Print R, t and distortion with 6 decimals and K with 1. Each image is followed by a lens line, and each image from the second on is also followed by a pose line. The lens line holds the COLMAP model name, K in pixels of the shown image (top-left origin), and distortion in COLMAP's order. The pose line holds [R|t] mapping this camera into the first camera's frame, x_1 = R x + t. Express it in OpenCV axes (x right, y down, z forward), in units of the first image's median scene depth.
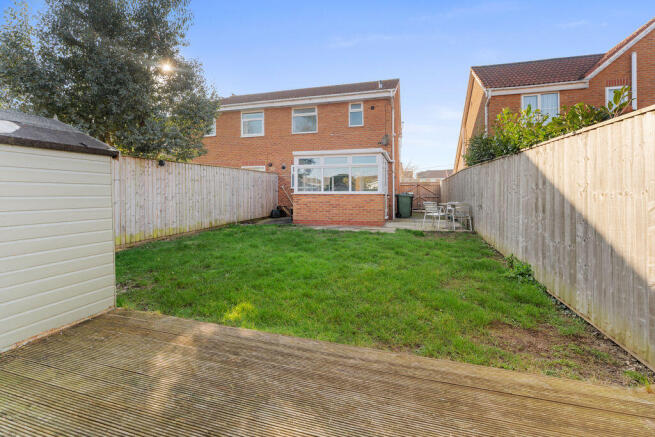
lens RADIAL K [[293.6, 0, 328.4], [0, 293.6, 193.0], [0, 0, 1]] dist [-0.000152, 0.001154]
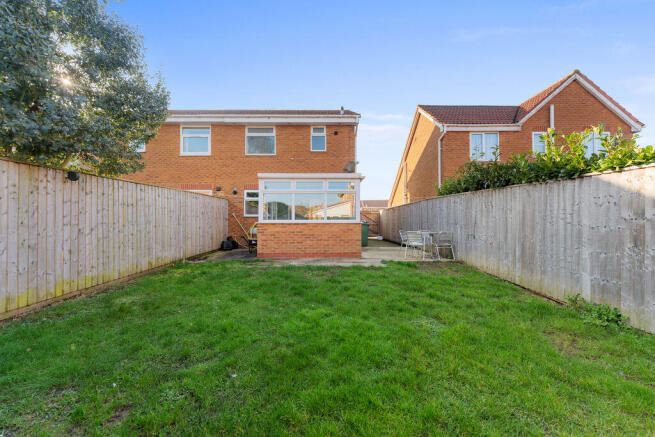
lens RADIAL K [[264.5, 0, 328.4], [0, 264.5, 217.3], [0, 0, 1]] dist [0.000475, 0.000626]
pose [[0.960124, 0.002640, 0.279561, -0.137557], [0.000615, 0.999933, -0.011557, -0.004474], [-0.279573, 0.011268, 0.960058, 0.207936]]
